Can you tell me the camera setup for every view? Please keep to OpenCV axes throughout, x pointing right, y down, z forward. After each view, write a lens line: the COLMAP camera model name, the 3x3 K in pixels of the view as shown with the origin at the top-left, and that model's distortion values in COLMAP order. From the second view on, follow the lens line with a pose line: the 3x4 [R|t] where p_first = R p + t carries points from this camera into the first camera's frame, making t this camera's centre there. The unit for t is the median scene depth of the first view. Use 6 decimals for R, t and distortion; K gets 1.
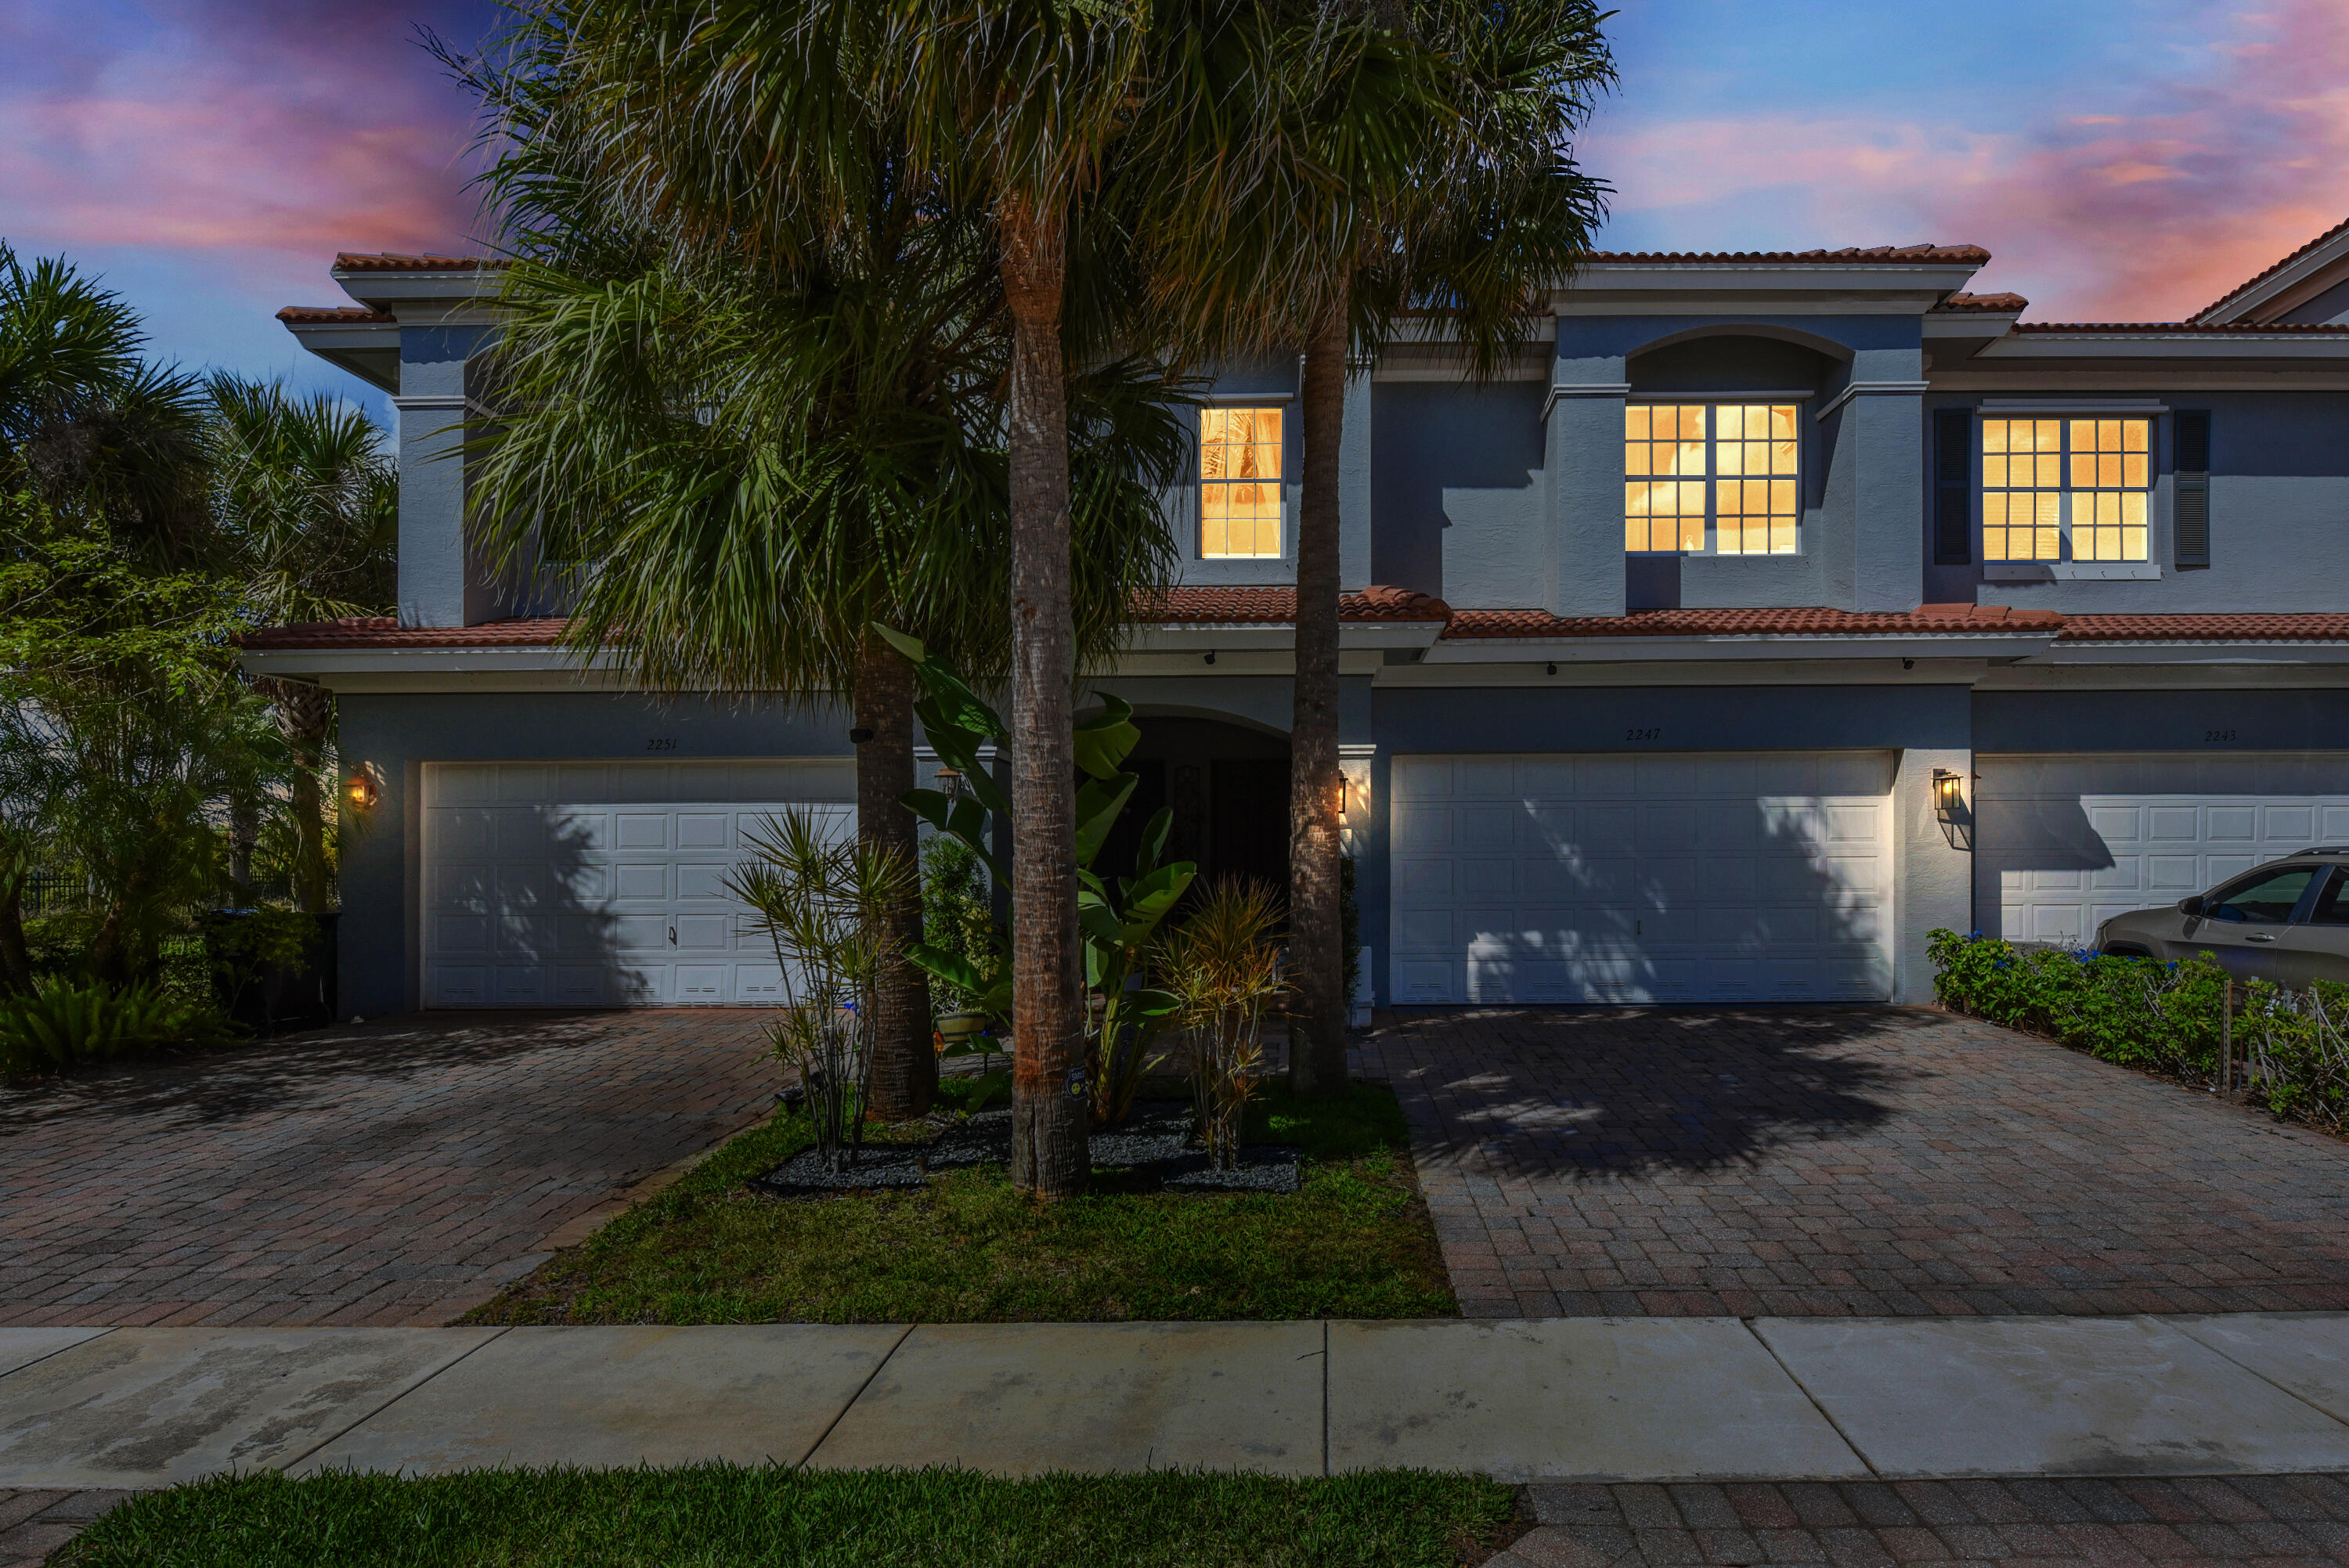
lens RADIAL K [[1295.2, 0, 1178.3], [0, 1295.2, 693.3], [0, 0, 1]] dist [-0.002872, -0.001135]
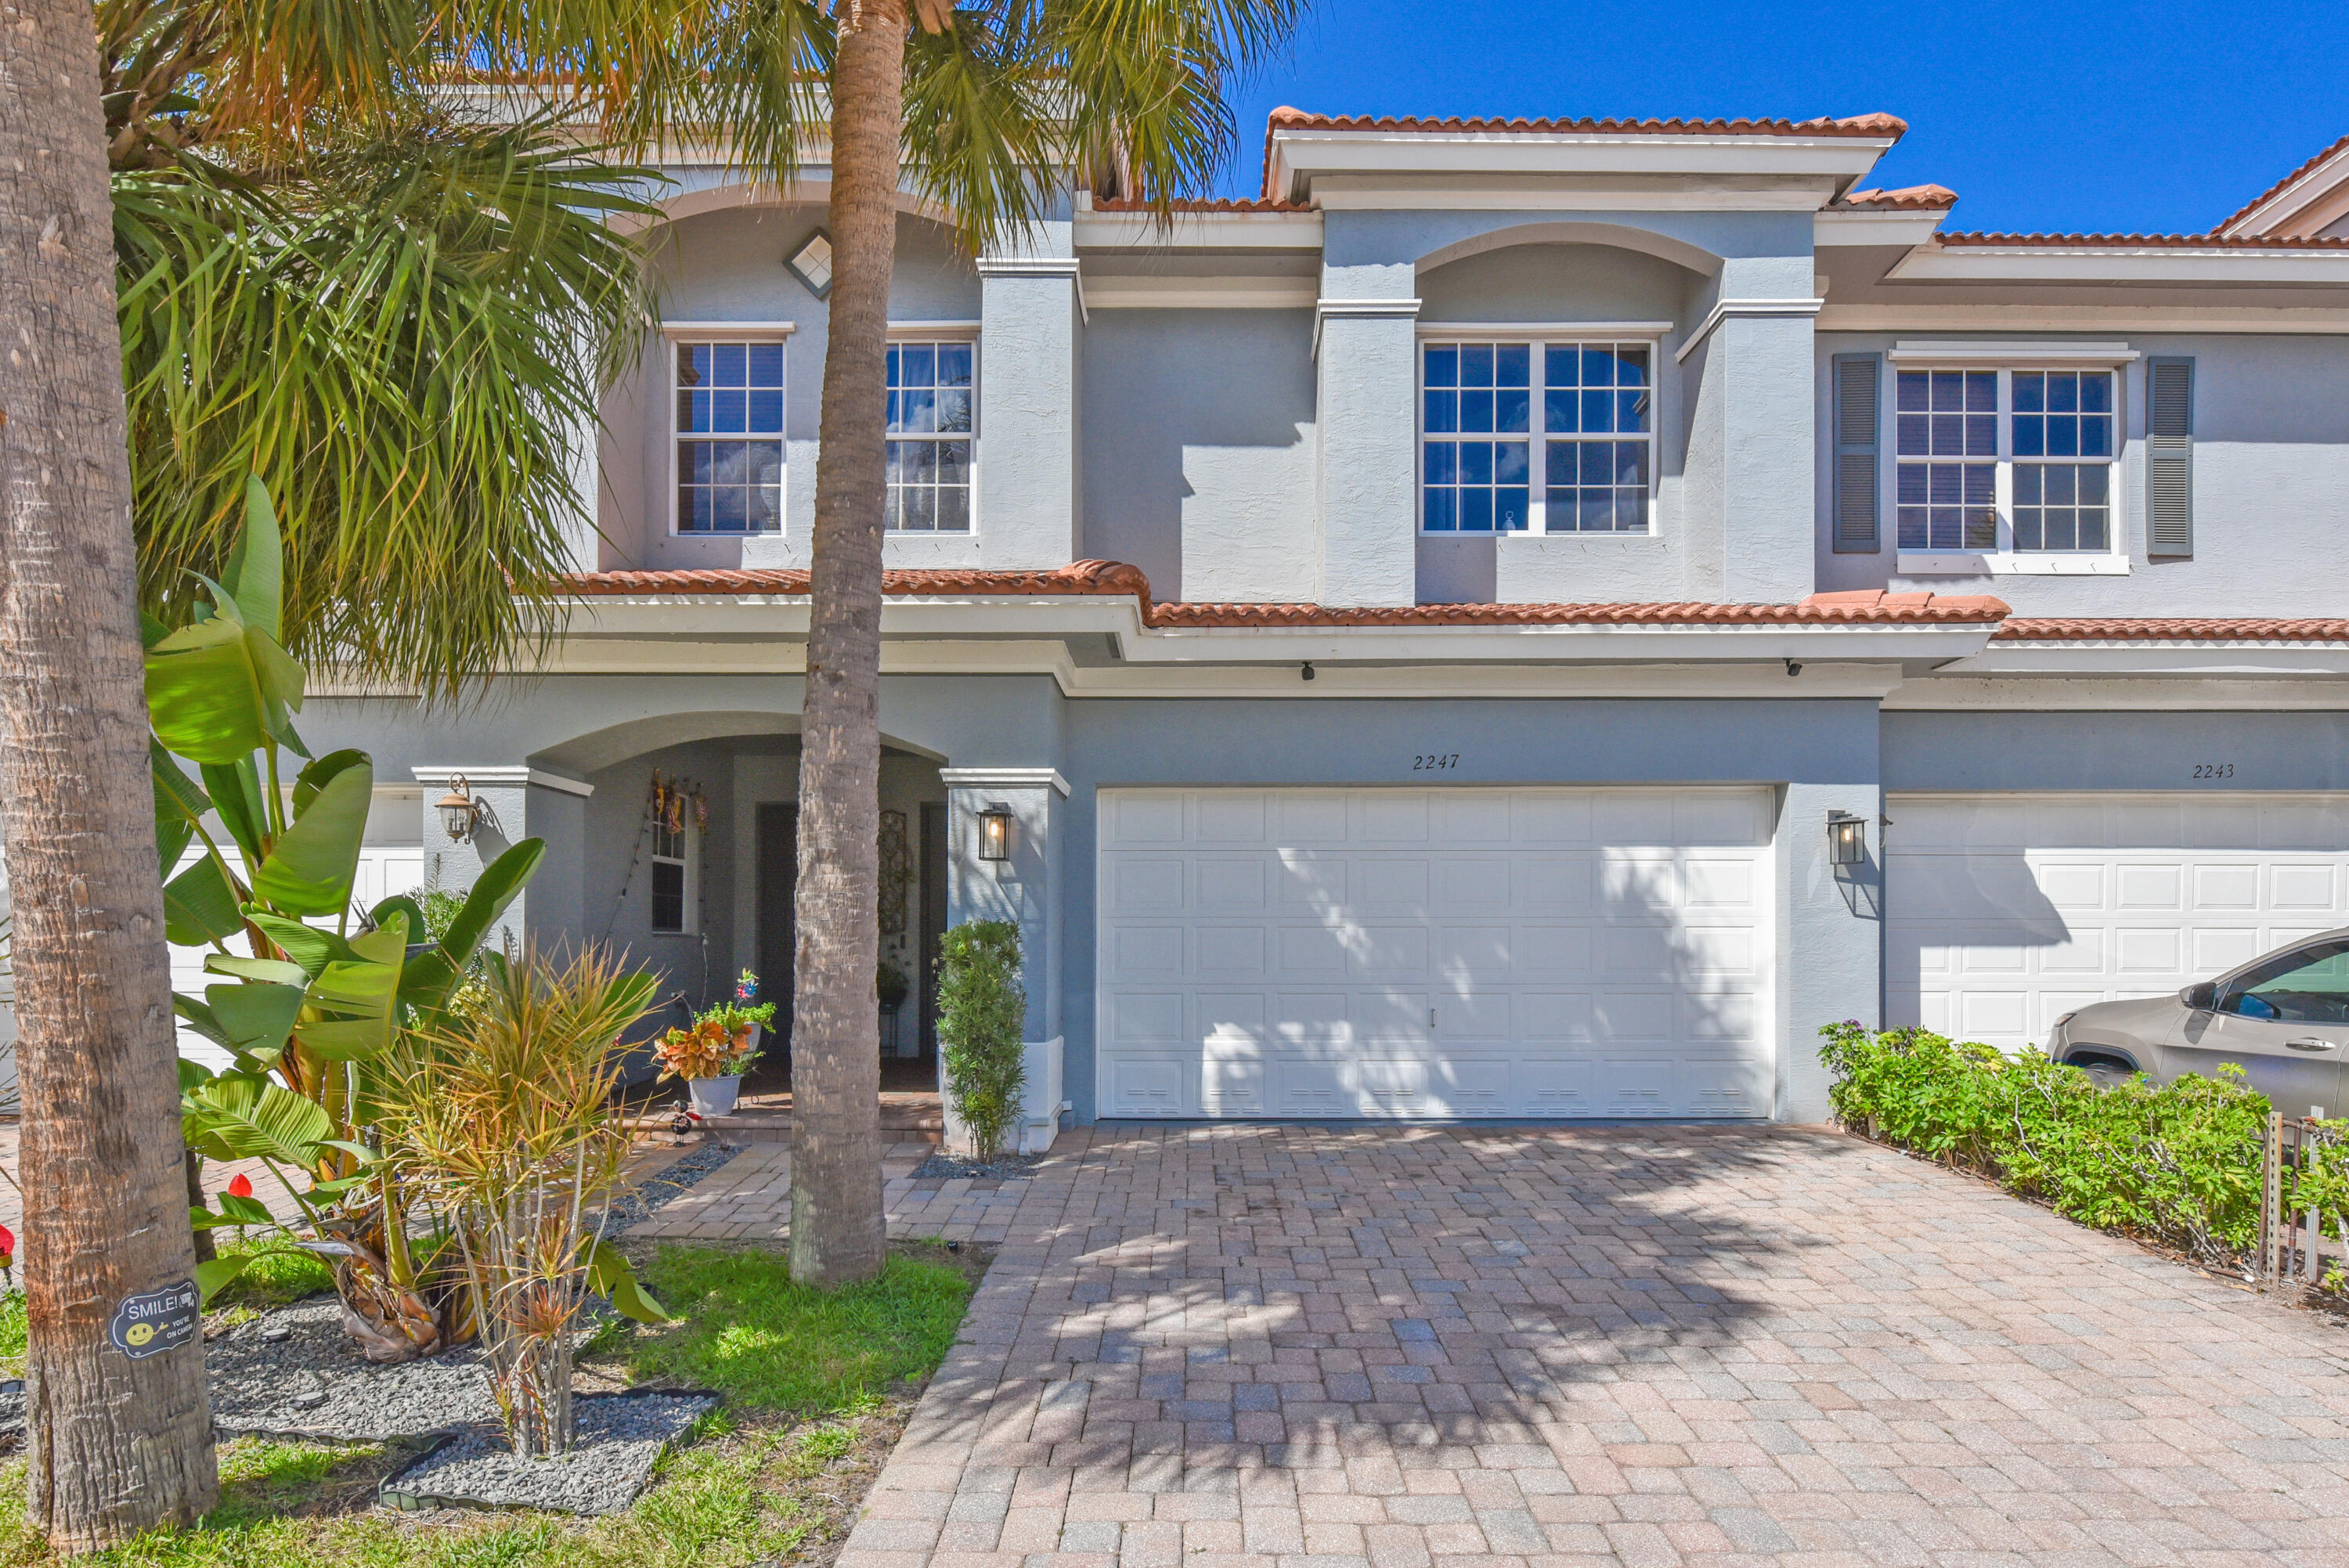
lens RADIAL K [[1223.0, 0, 1090.0], [0, 1223.0, 777.4], [0, 0, 1]] dist [-0.002151, -0.001039]
pose [[0.999589, 0.002338, -0.028578, 0.180221], [-0.002410, 0.999994, -0.002458, 0.043504], [0.028572, 0.002526, 0.999589, 0.286189]]
